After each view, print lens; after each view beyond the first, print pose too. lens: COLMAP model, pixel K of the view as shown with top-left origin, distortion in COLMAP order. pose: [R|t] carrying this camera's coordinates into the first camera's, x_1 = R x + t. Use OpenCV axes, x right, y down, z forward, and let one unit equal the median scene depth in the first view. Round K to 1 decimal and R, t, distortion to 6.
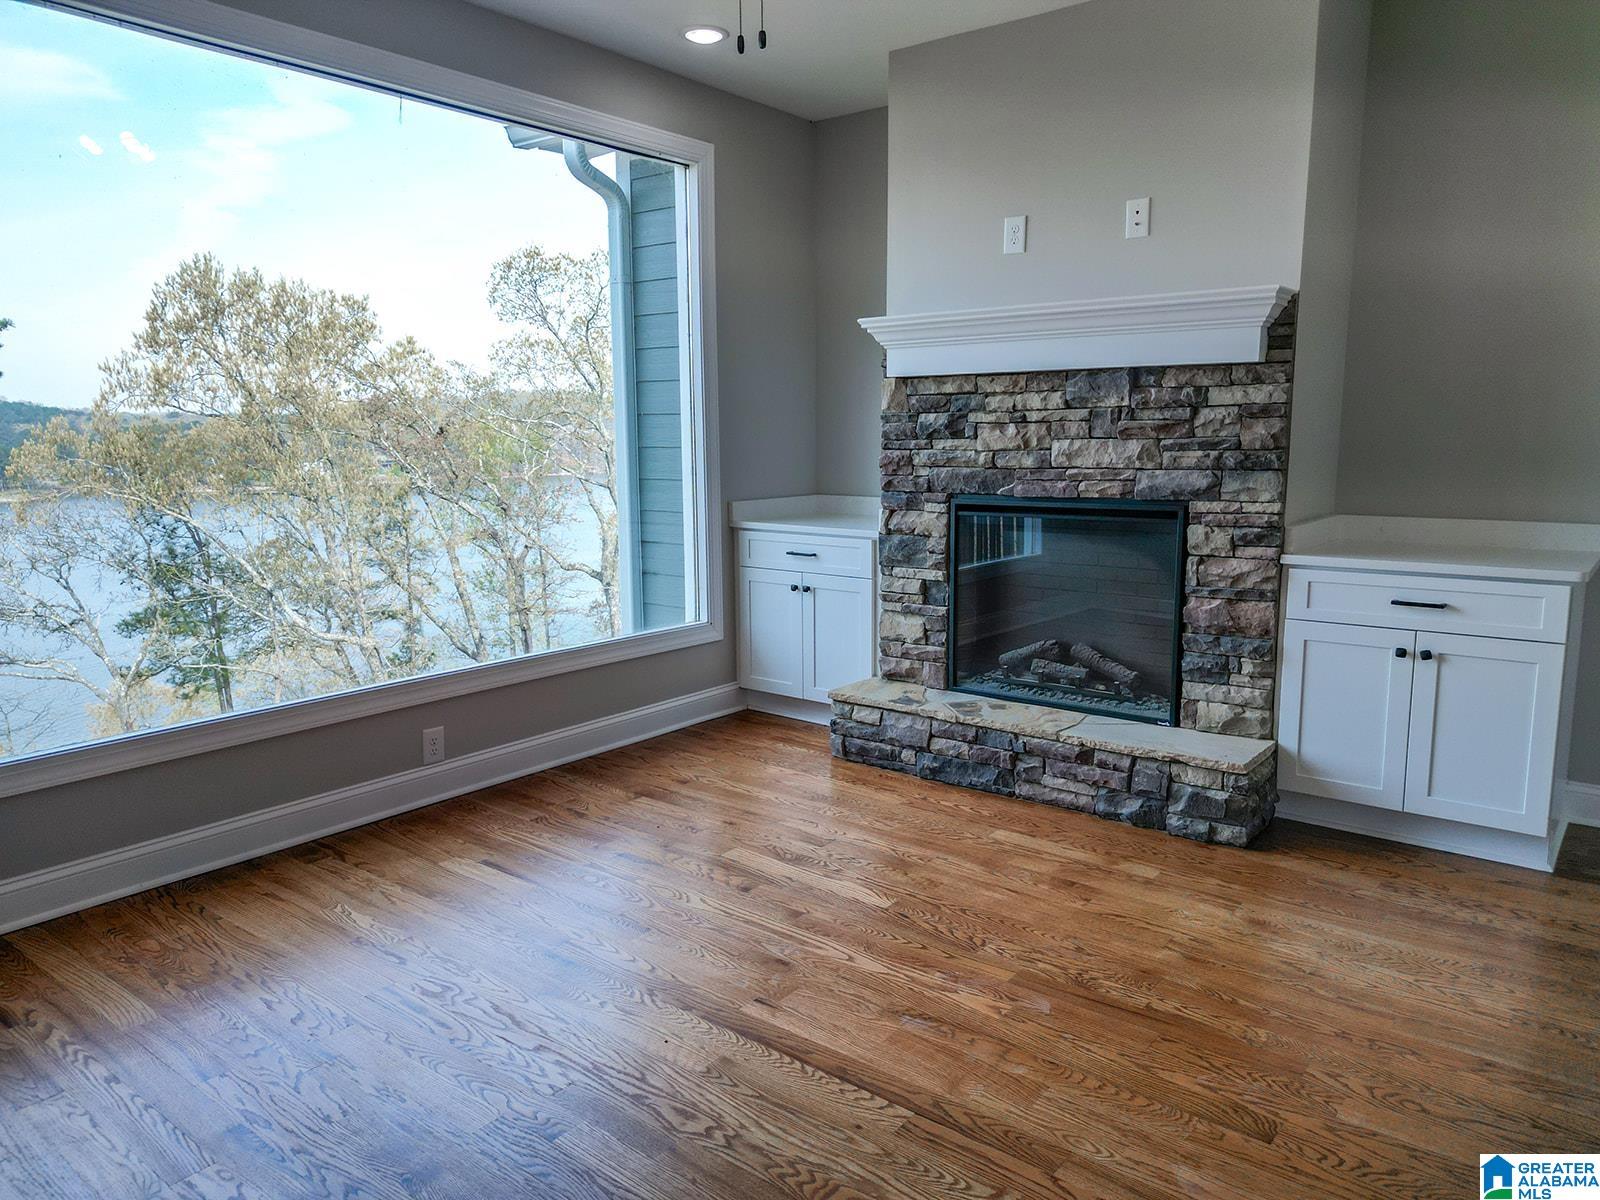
lens RADIAL K [[1124.7, 0, 800.8], [0, 1124.7, 602.2], [0, 0, 1]] dist [0.064076, -0.066344]
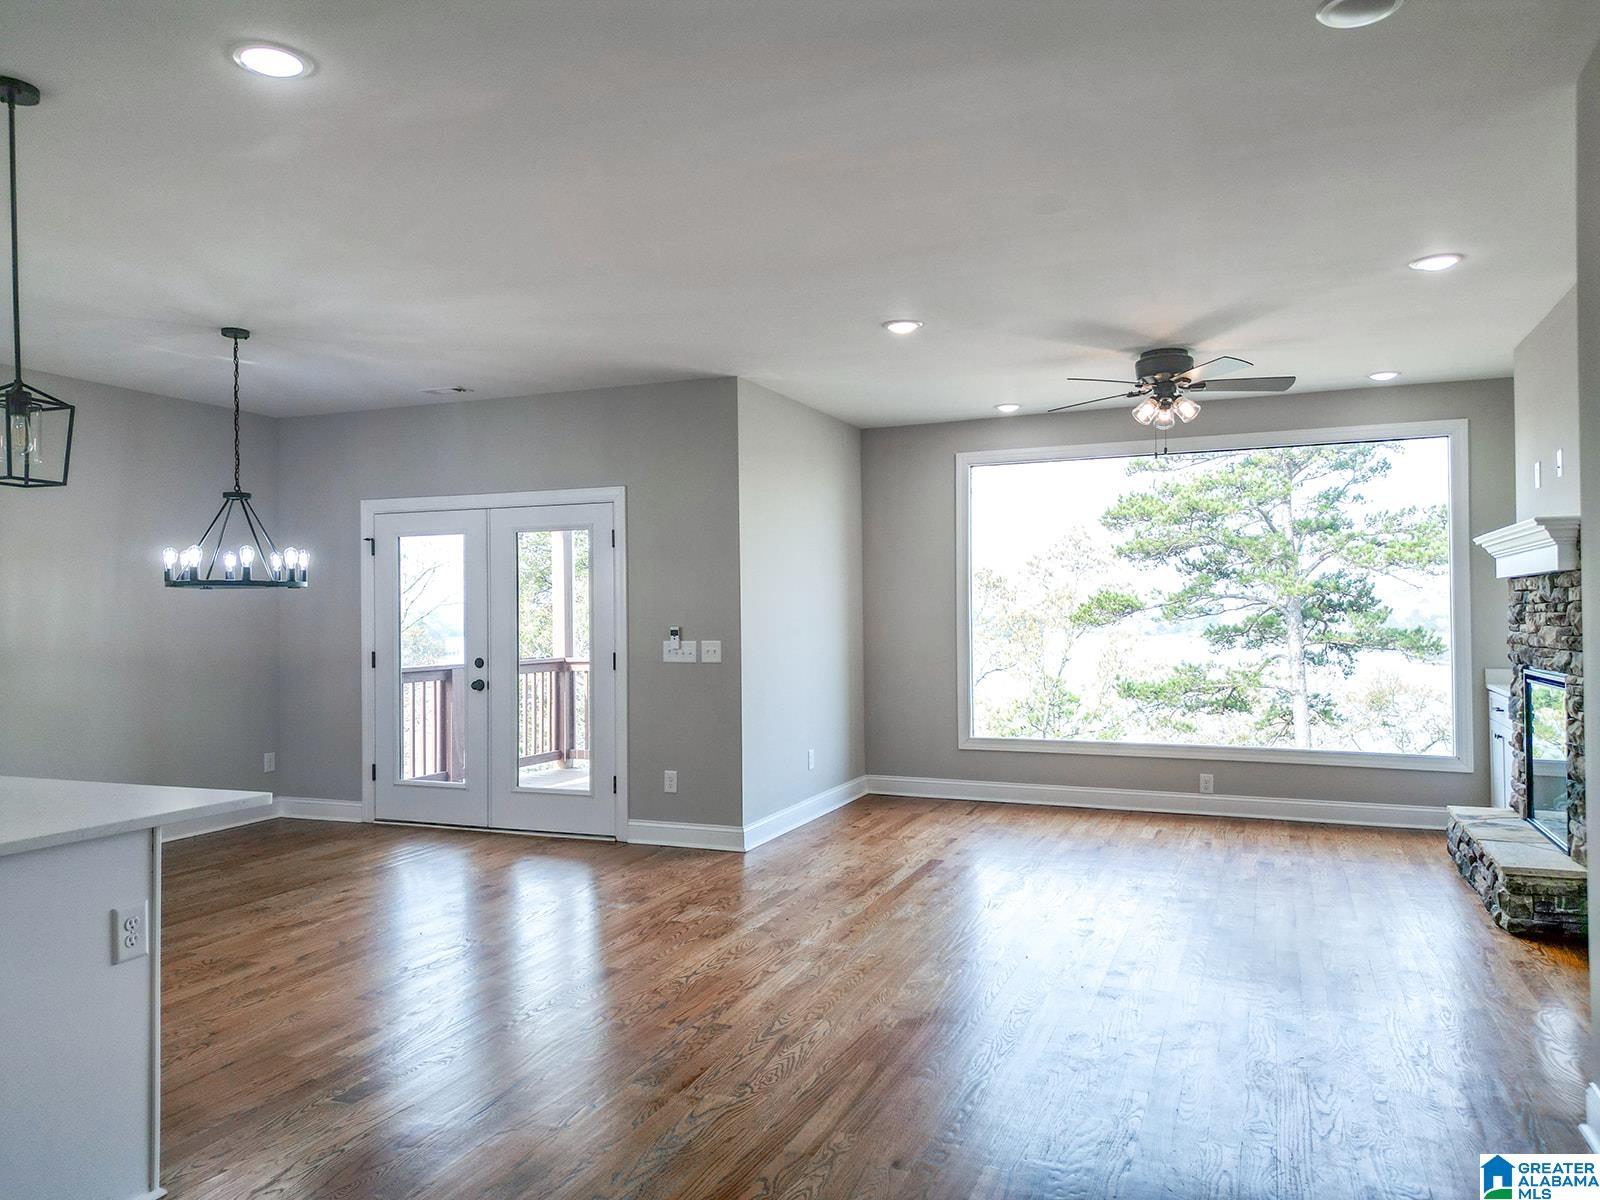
lens RADIAL K [[1116.4, 0, 801.1], [0, 1116.4, 597.8], [0, 0, 1]] dist [0.076912, -0.077186]
pose [[0.271835, -0.009956, -0.962292, 1.238788], [-0.143450, 0.988356, -0.050749, 0.013999], [0.951592, 0.151836, 0.267242, -0.167829]]
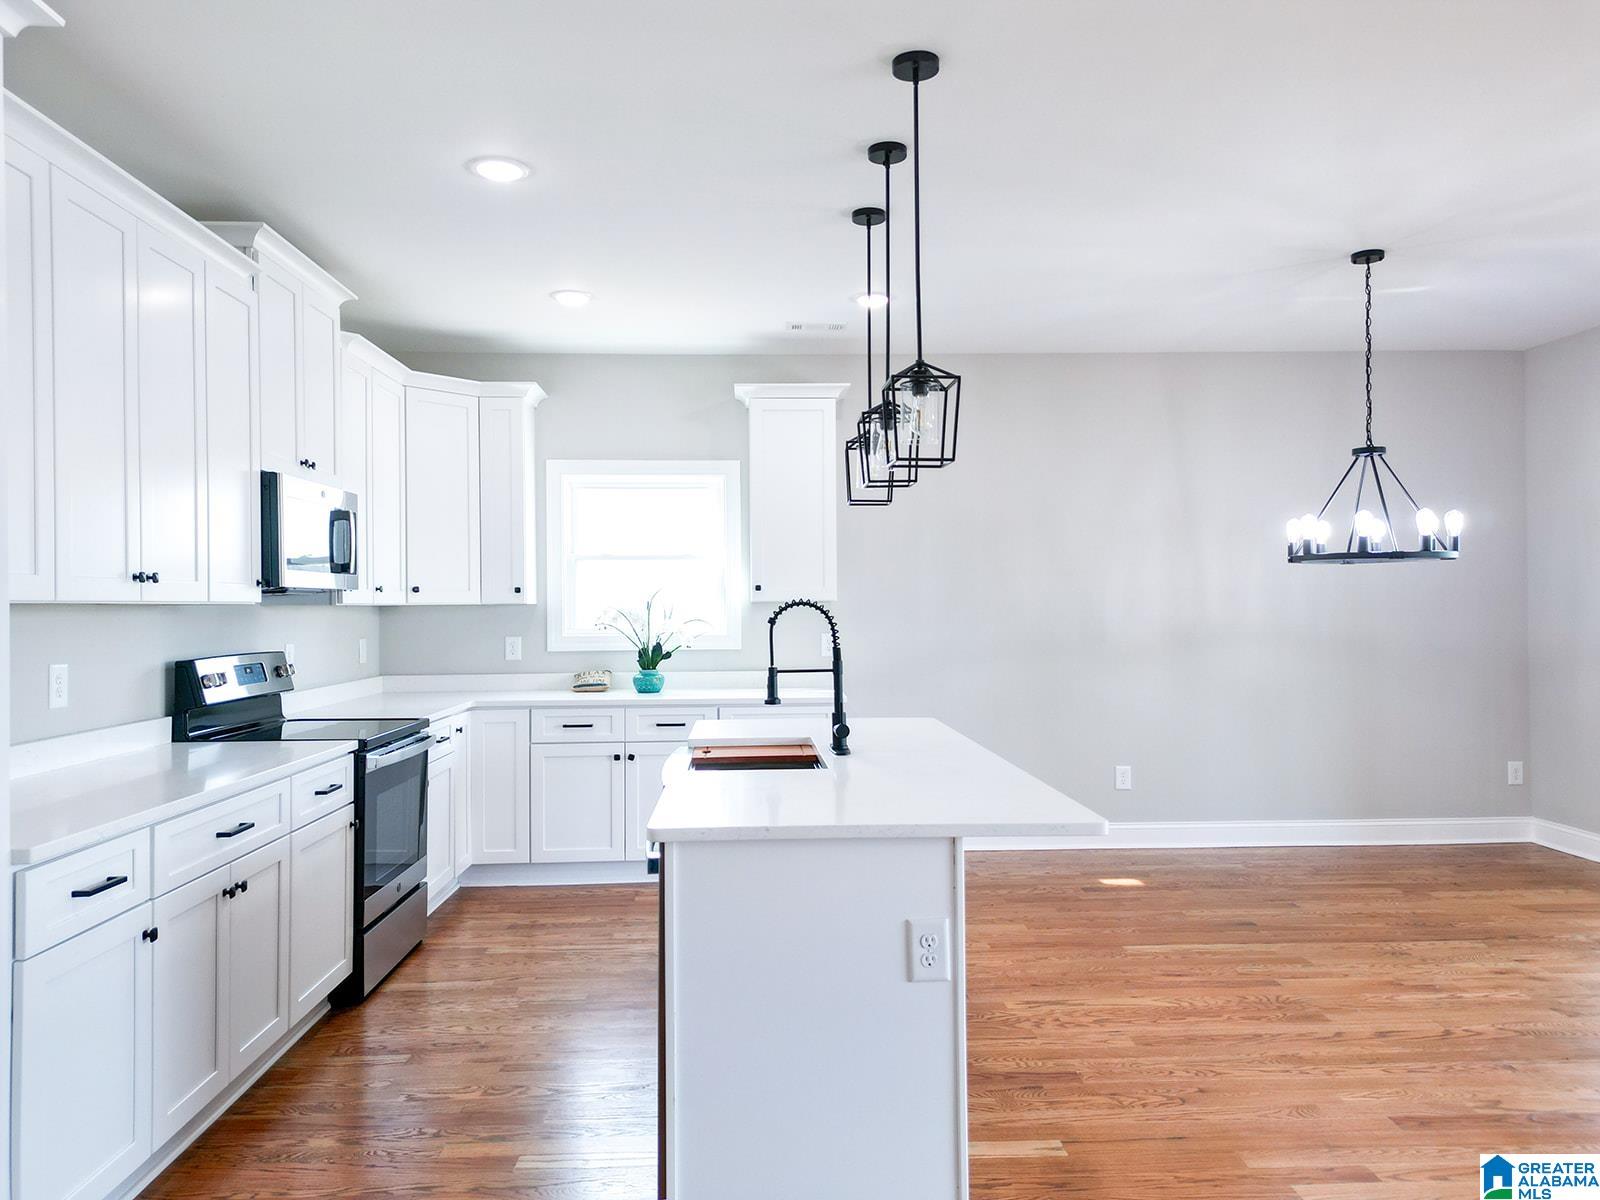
lens RADIAL K [[1116.4, 0, 801.1], [0, 1116.4, 597.8], [0, 0, 1]] dist [0.076912, -0.077186]
pose [[-0.758040, 0.009517, -0.652139, 0.937630], [-0.086810, 0.989525, 0.115348, -0.013971], [0.646405, 0.144050, -0.749273, 0.029392]]
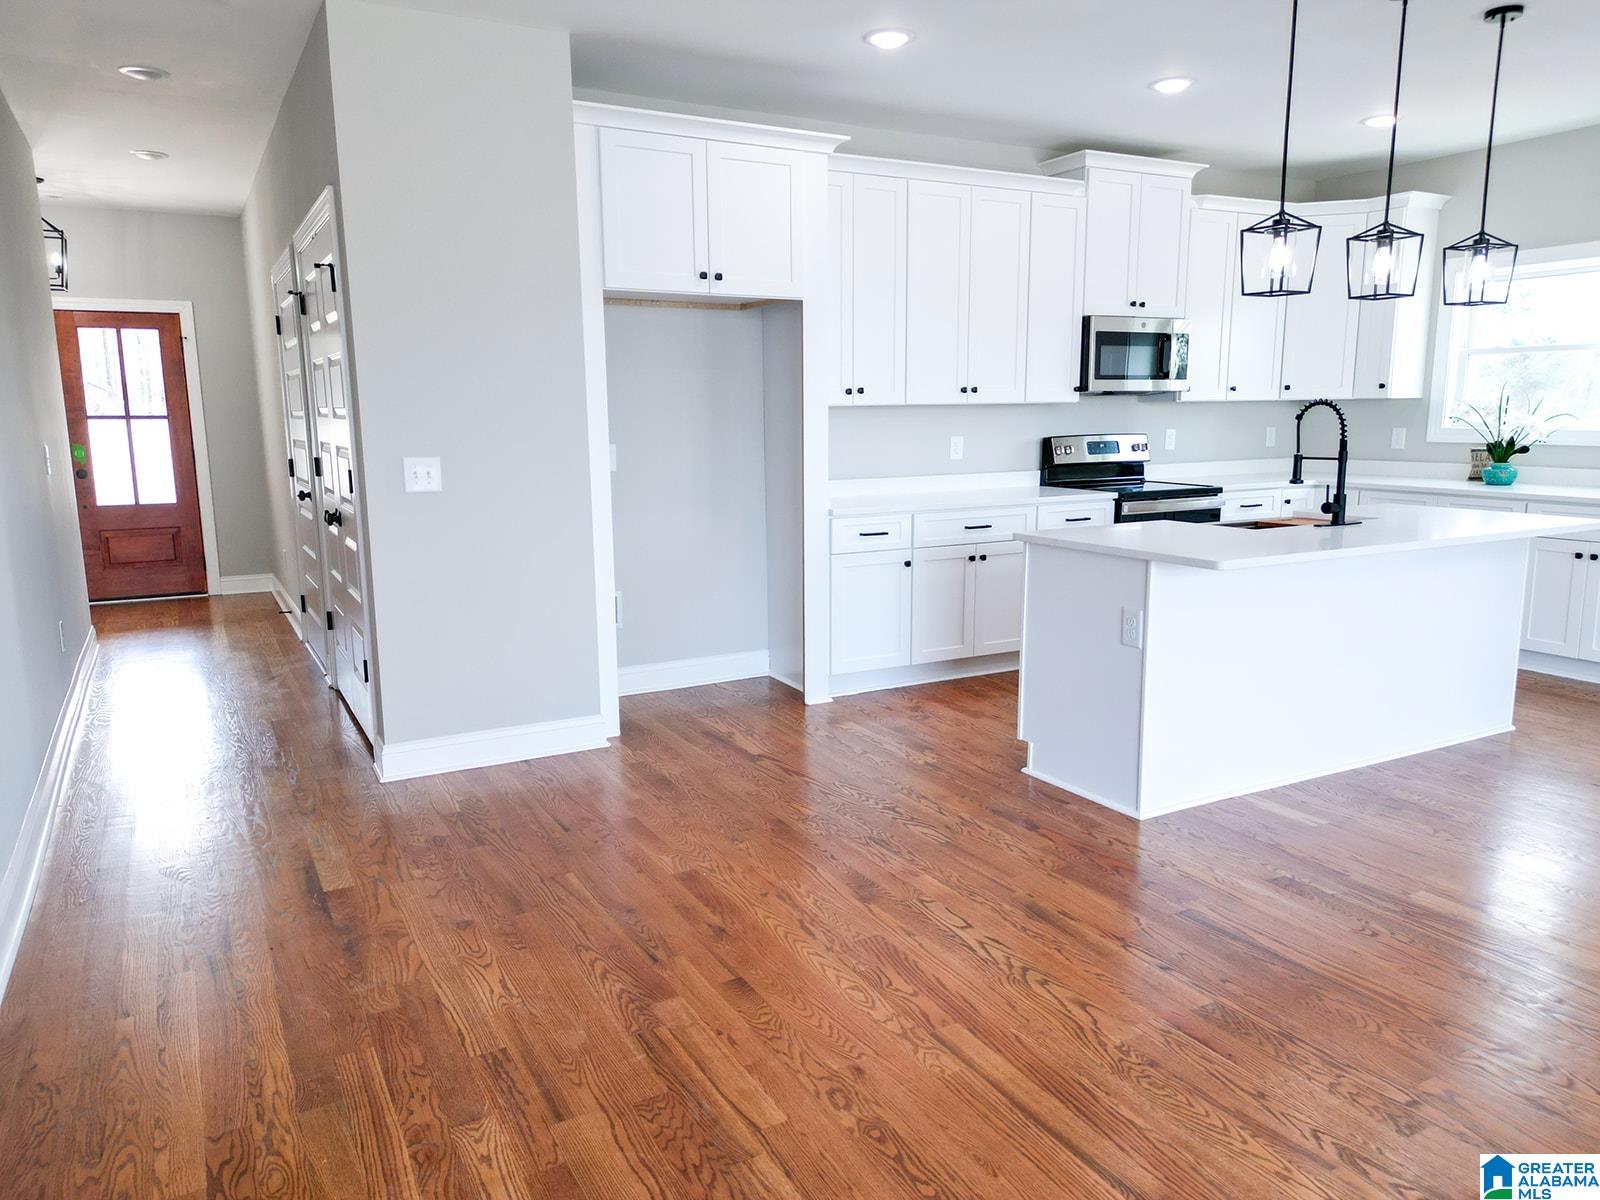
lens RADIAL K [[1113.0, 0, 801.2], [0, 1113.0, 602.5], [0, 0, 1]] dist [0.082678, -0.088021]
pose [[-0.922532, -0.051059, 0.382528, 0.424984], [0.075092, 0.948515, 0.307703, -0.094541], [-0.378544, 0.312590, -0.871201, 0.547503]]
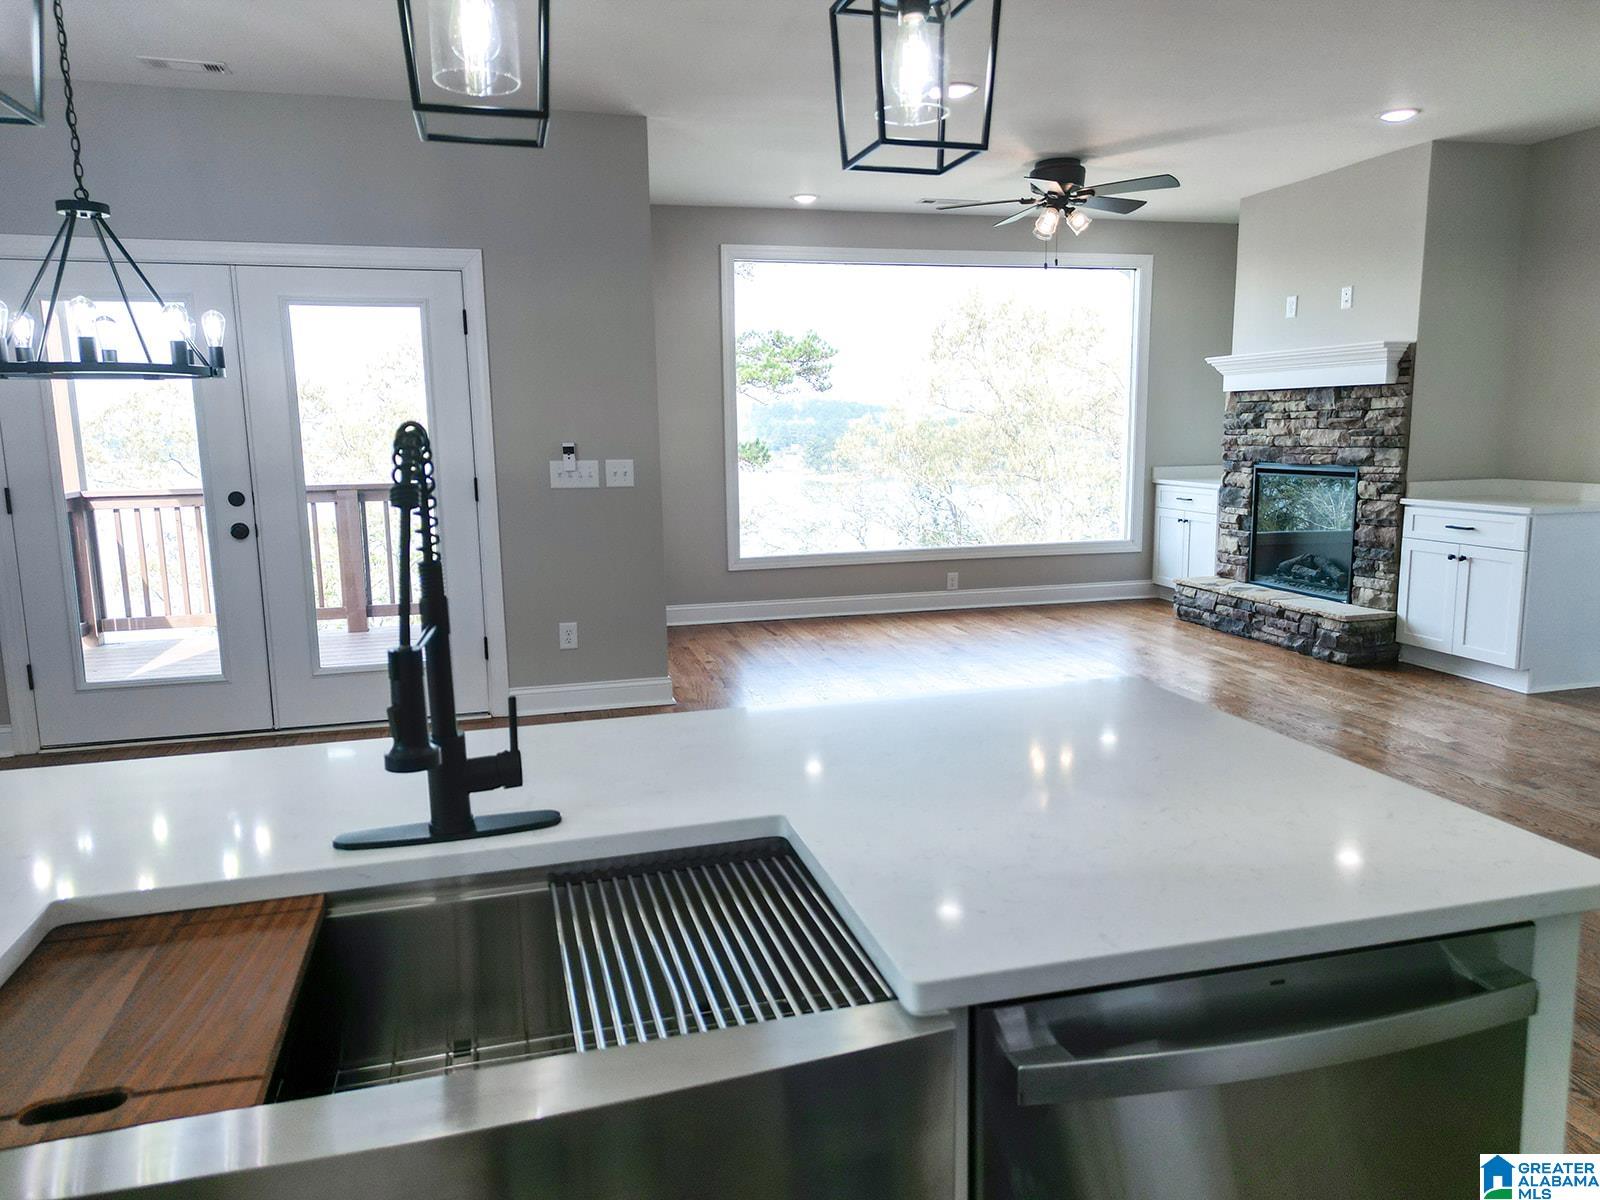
lens RADIAL K [[1124.7, 0, 800.8], [0, 1124.7, 602.2], [0, 0, 1]] dist [0.064076, -0.066344]
pose [[0.802648, 0.090217, -0.589590, 0.632246], [-0.084823, 0.995713, 0.036885, 0.108718], [0.590390, 0.020405, 0.806860, -0.767943]]
